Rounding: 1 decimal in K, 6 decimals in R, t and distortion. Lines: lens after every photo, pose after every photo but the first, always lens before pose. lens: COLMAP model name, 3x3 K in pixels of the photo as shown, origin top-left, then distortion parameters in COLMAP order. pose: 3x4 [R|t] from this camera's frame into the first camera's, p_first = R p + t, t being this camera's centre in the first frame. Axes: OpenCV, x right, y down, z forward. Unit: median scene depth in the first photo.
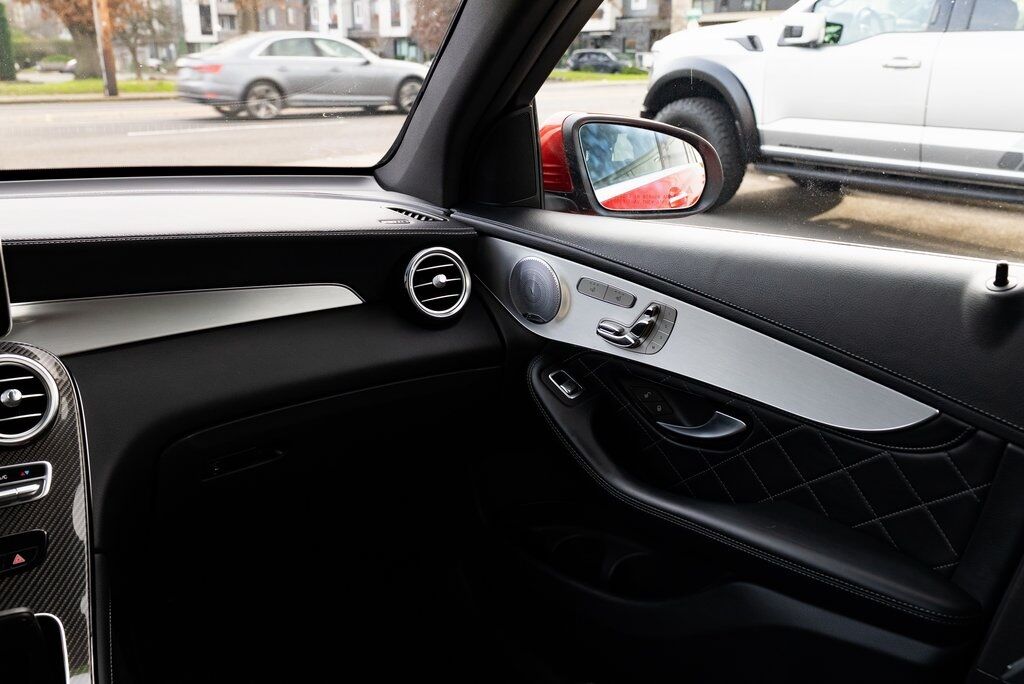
lens RADIAL K [[916.8, 0, 512.6], [0, 916.8, 347.2], [0, 0, 1]] dist [-0.009977, 0.015286]
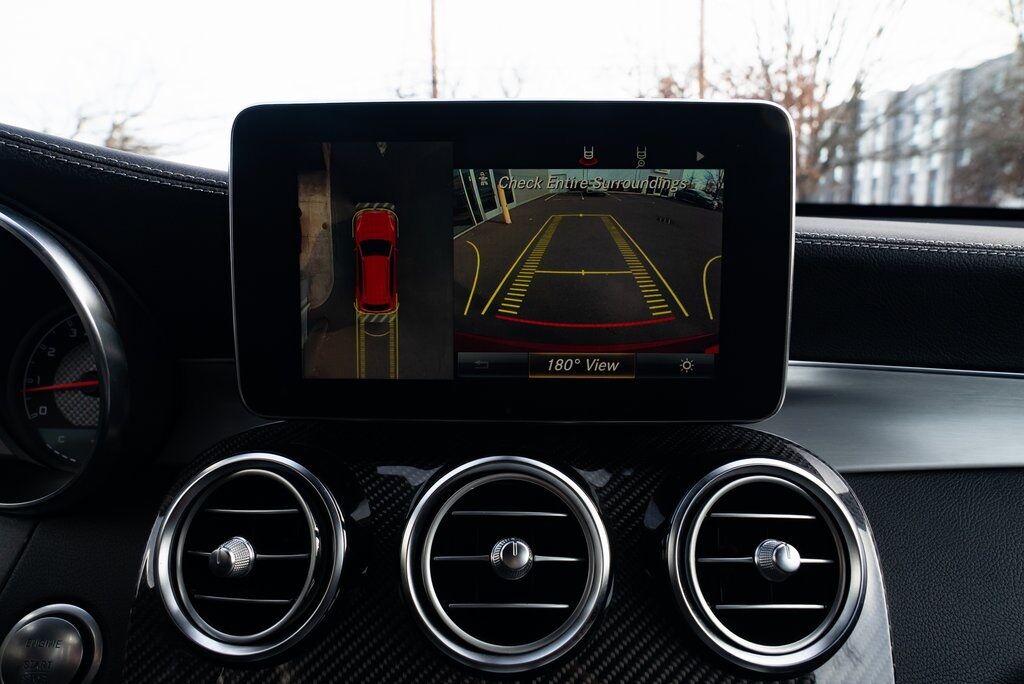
lens RADIAL K [[695.1, 0, 509.6], [0, 695.1, 343.0], [0, 0, 1]] dist [-0.038508, 0.022364]
pose [[0.788382, 0.084352, -0.609375, -0.329748], [-0.172986, 0.980984, -0.088009, 0.002789], [0.590364, 0.174798, 0.787983, 0.466325]]
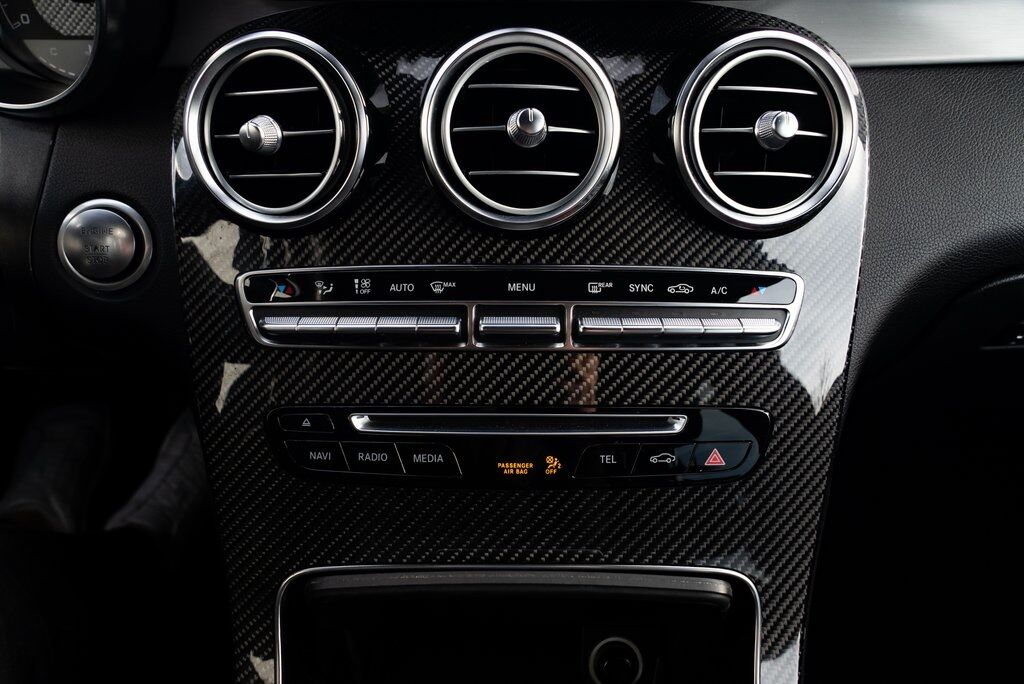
lens RADIAL K [[695.4, 0, 514.6], [0, 695.4, 340.3], [0, 0, 1]] dist [-0.038769, 0.022947]
pose [[0.803509, 0.323226, -0.499898, -0.320786], [-0.162239, 0.926866, 0.338523, 0.041284], [0.572758, -0.190903, 0.797185, 0.449045]]
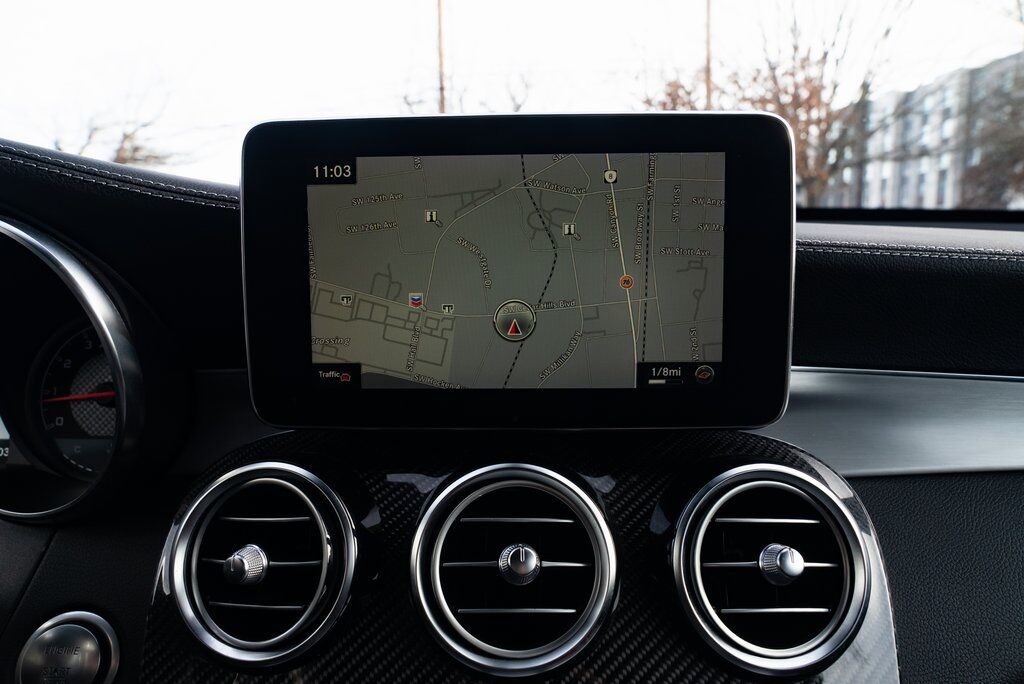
lens RADIAL K [[695.1, 0, 512.0], [0, 695.1, 342.0], [0, 0, 1]] dist [-0.036792, 0.020608]
pose [[0.782704, 0.072301, -0.618180, -0.325837], [-0.165059, 0.981778, -0.094162, 0.001292], [0.600108, 0.175737, 0.780376, 0.462928]]
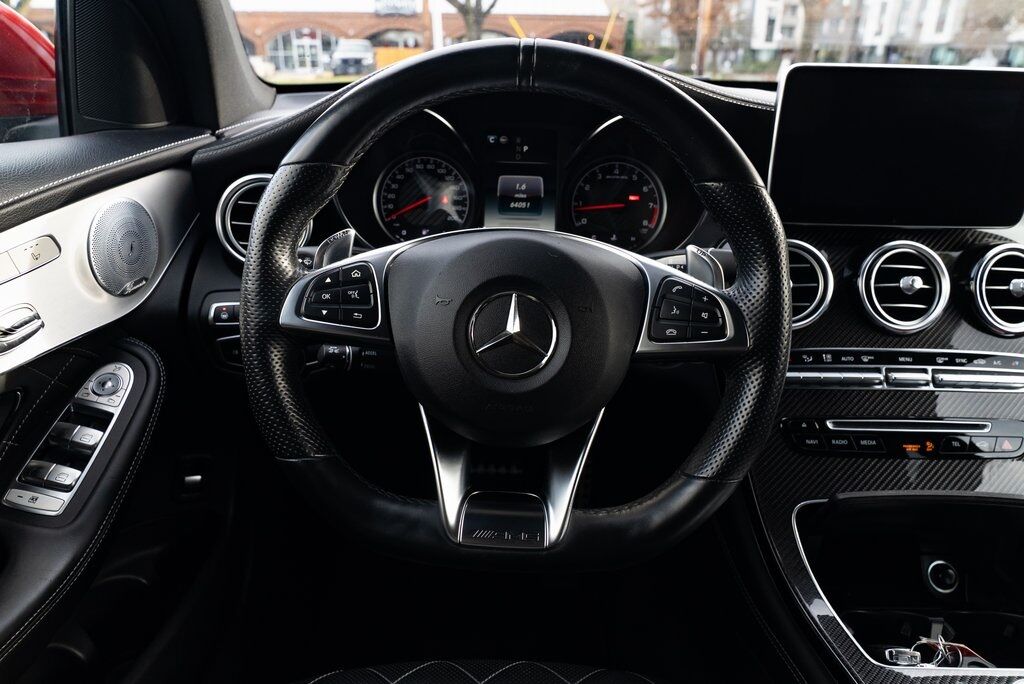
lens RADIAL K [[695.4, 0, 514.6], [0, 695.4, 340.3], [0, 0, 1]] dist [-0.038769, 0.022947]
pose [[0.807099, 0.224891, -0.545907, -0.413764], [-0.181007, 0.974341, 0.133777, 0.080445], [0.561985, -0.009159, 0.827096, 0.043628]]
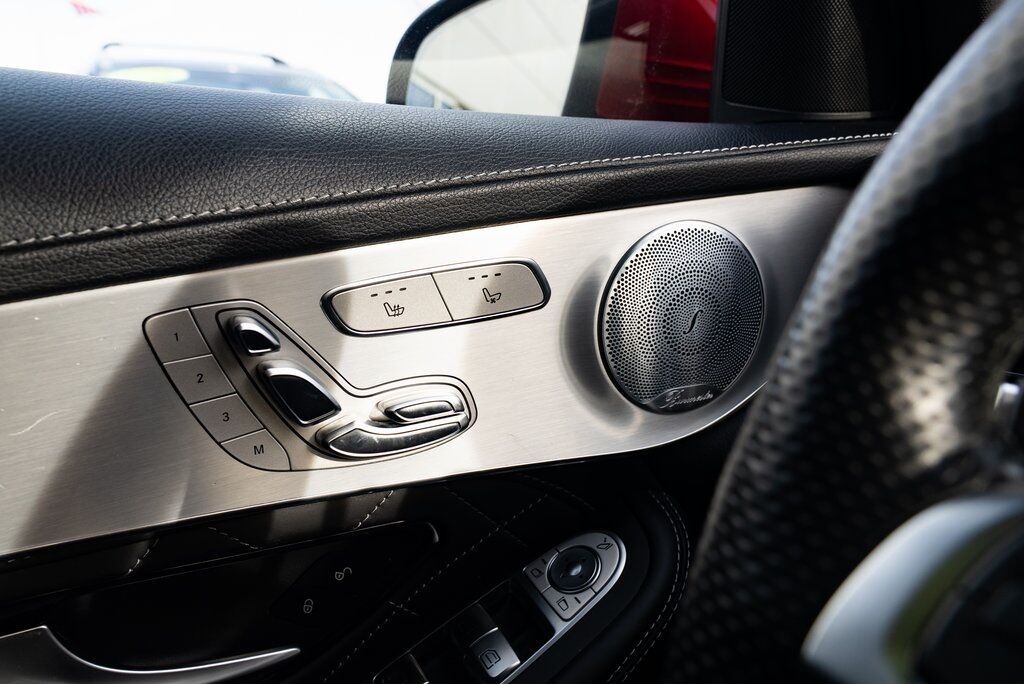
lens RADIAL K [[813.5, 0, 512.0], [0, 813.5, 342.0], [0, 0, 1]] dist [0.001284, 0.000757]
pose [[-0.057199, 0.195023, -0.979129, -0.640958], [-0.287091, 0.936098, 0.203223, 0.099070], [0.956194, 0.292723, 0.002445, 0.245597]]
